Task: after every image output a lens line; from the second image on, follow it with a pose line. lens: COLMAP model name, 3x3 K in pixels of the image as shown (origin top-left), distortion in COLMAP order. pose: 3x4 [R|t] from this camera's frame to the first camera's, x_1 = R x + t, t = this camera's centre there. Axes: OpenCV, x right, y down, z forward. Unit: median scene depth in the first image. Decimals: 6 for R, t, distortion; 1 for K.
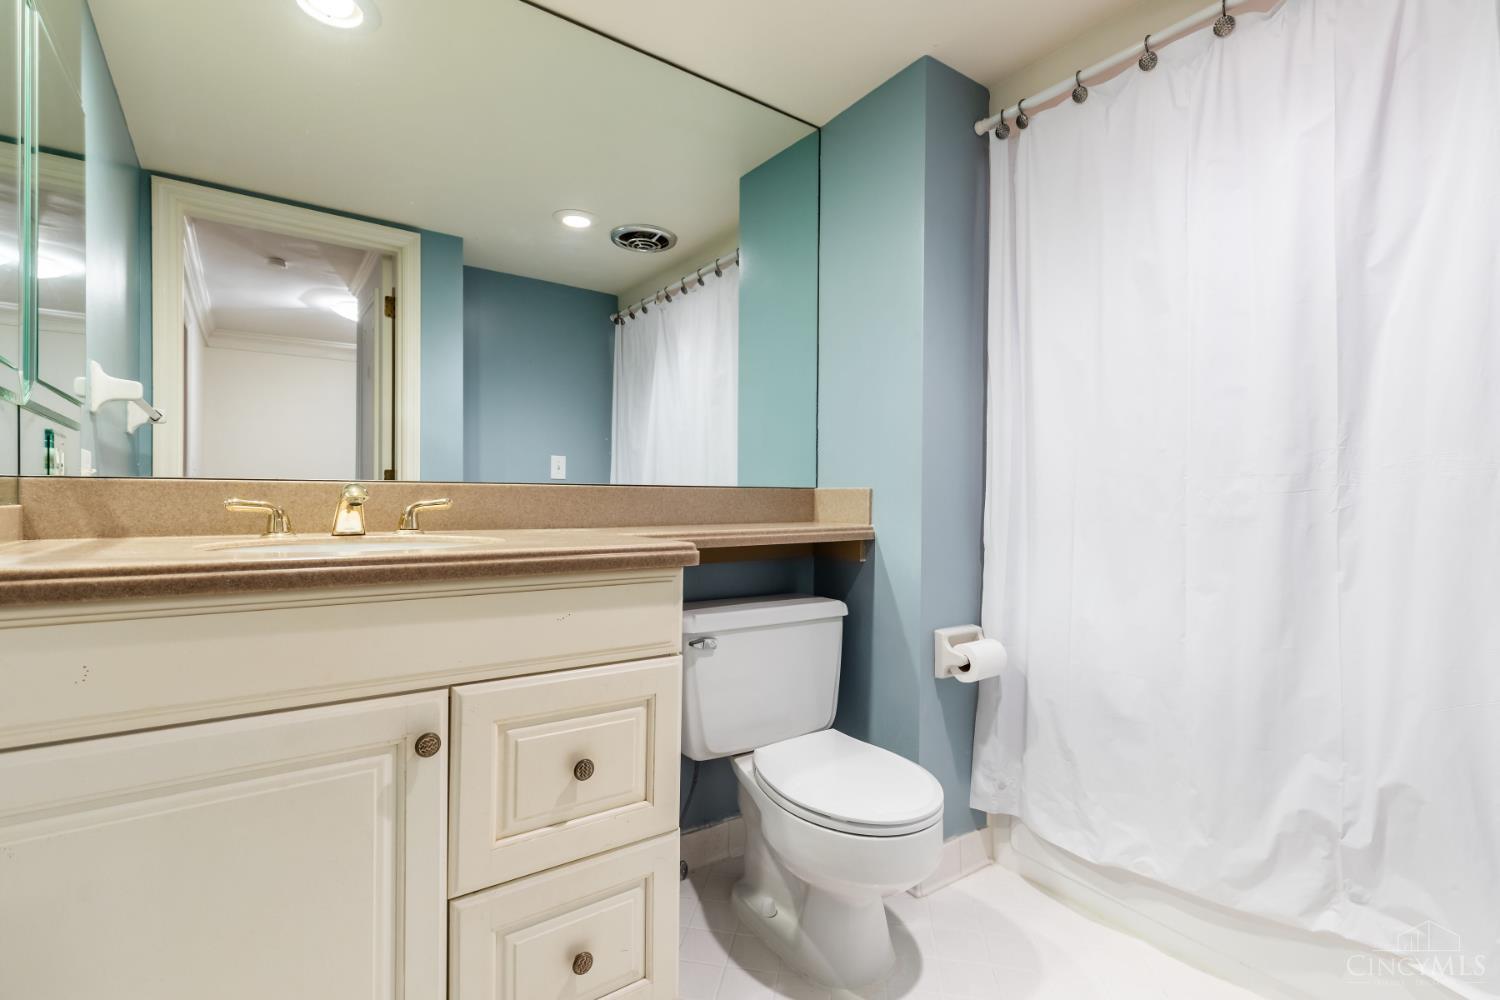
lens RADIAL K [[684.9, 0, 748.2], [0, 684.9, 504.0], [0, 0, 1]] dist [0.002324, -0.000301]
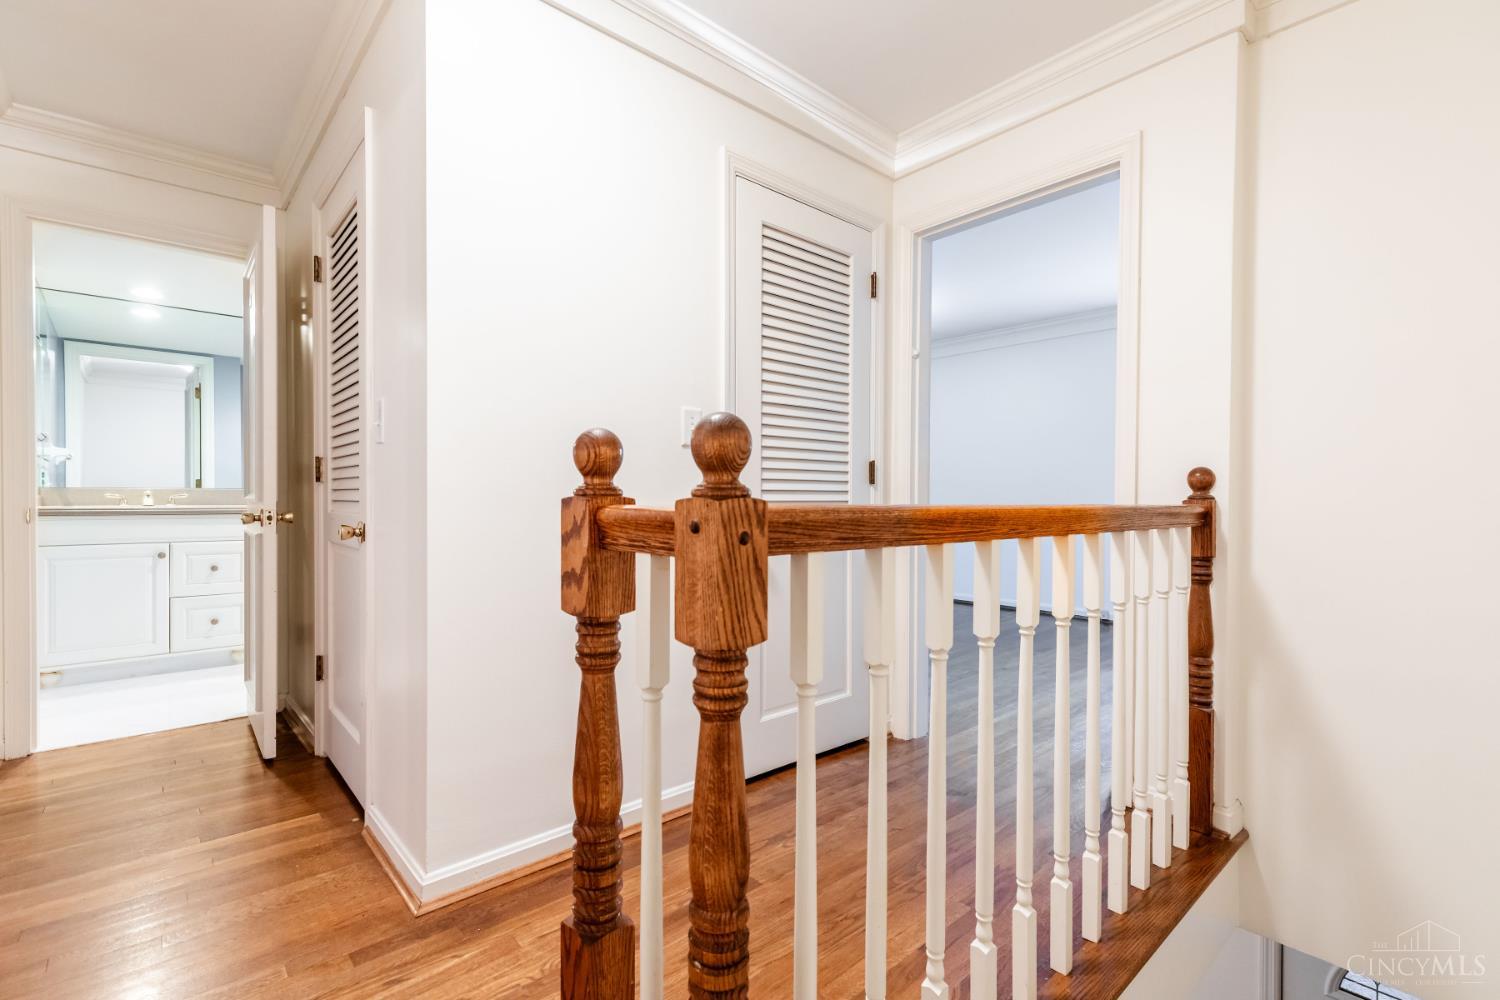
lens RADIAL K [[684.9, 0, 748.2], [0, 684.9, 504.0], [0, 0, 1]] dist [0.002324, -0.000301]
pose [[0.993651, -0.006100, 0.112345, 1.867944], [0.006313, 0.999979, -0.001543, 0.061453], [-0.112333, 0.002243, 0.993668, -2.526601]]
